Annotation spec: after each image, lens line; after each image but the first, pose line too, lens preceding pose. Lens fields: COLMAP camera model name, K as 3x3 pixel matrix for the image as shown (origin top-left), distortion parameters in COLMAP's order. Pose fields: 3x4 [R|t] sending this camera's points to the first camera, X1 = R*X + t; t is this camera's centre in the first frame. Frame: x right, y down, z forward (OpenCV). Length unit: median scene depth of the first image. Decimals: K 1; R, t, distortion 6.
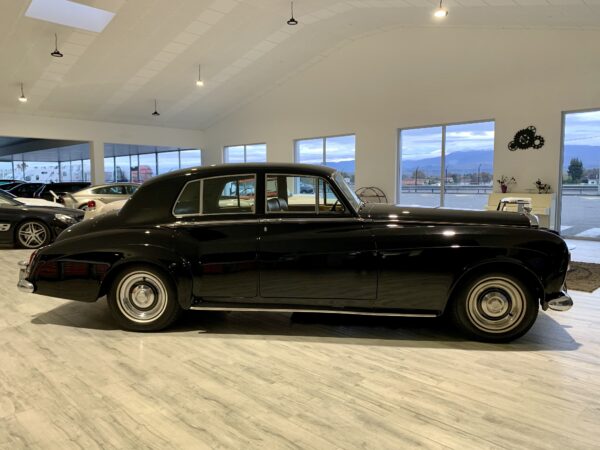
lens RADIAL K [[456.3, 0, 299.1], [0, 456.3, 228.4], [0, 0, 1]] dist [0.015187, -0.004822]
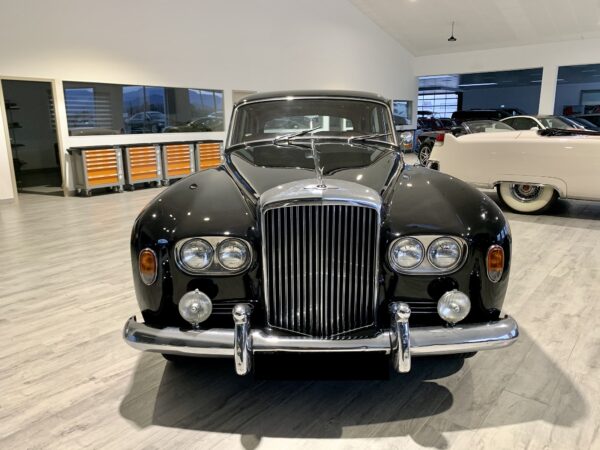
lens RADIAL K [[456.3, 0, 299.2], [0, 456.3, 230.7], [0, 0, 1]] dist [0.015187, -0.004822]
pose [[0.102565, 0.232898, -0.967078, 1.163356], [-0.088262, 0.970501, 0.224361, -0.102327], [0.990803, 0.062345, 0.120095, 1.185024]]
